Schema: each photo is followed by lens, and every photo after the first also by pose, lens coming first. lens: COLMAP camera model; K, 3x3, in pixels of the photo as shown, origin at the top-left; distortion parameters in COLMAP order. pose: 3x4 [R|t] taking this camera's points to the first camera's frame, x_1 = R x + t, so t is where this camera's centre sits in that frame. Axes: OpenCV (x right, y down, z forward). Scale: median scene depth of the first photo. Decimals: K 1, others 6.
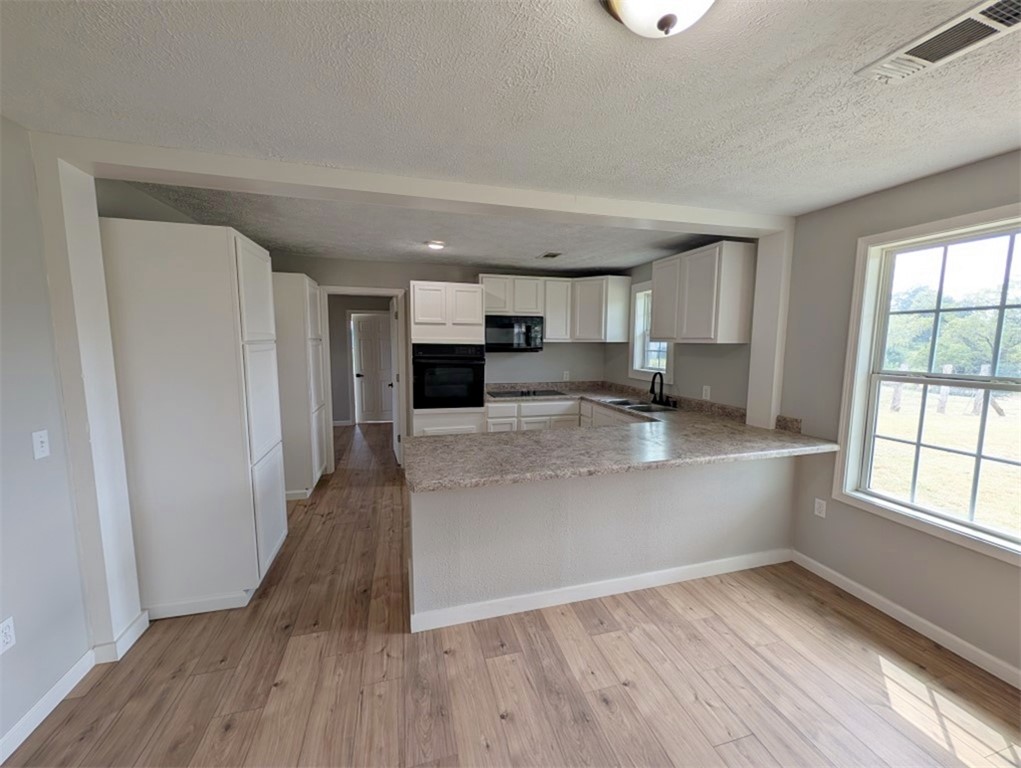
lens RADIAL K [[392.0, 0, 510.5], [0, 392.0, 384.0], [0, 0, 1]] dist [-0.001466, -0.000044]
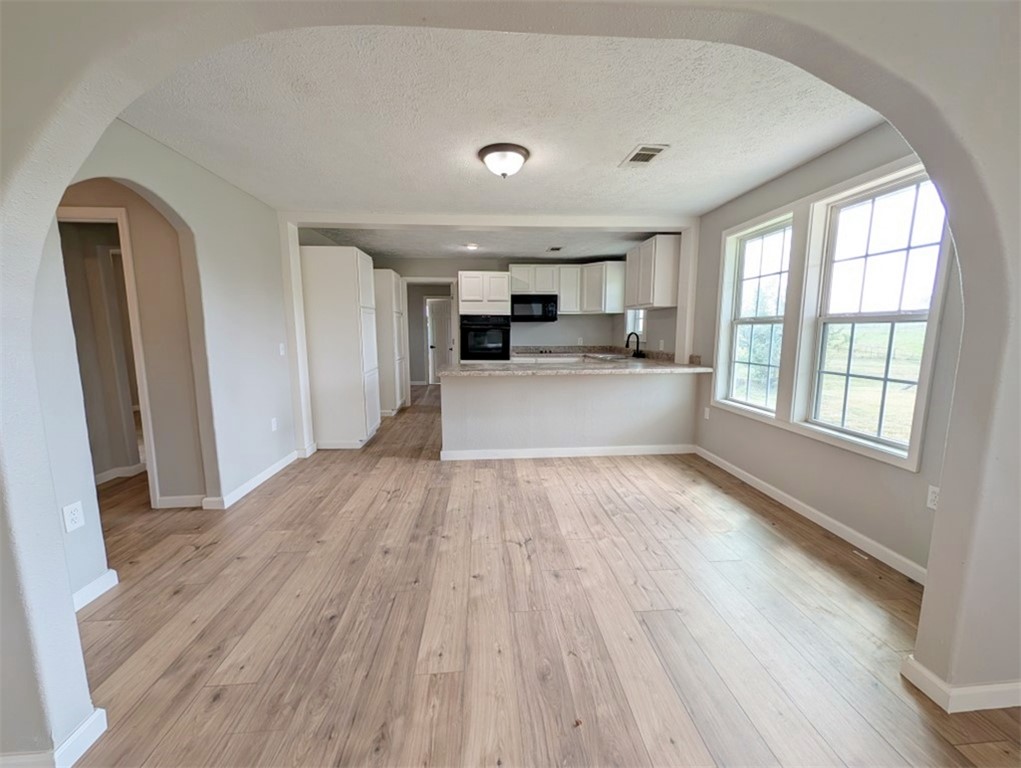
lens RADIAL K [[392.0, 0, 510.5], [0, 392.0, 384.0], [0, 0, 1]] dist [-0.001466, -0.000044]
pose [[0.979783, 0.018042, -0.199249, 0.296181], [-0.013170, 0.999582, 0.025753, 0.147564], [0.199630, -0.022608, 0.979610, -0.511416]]
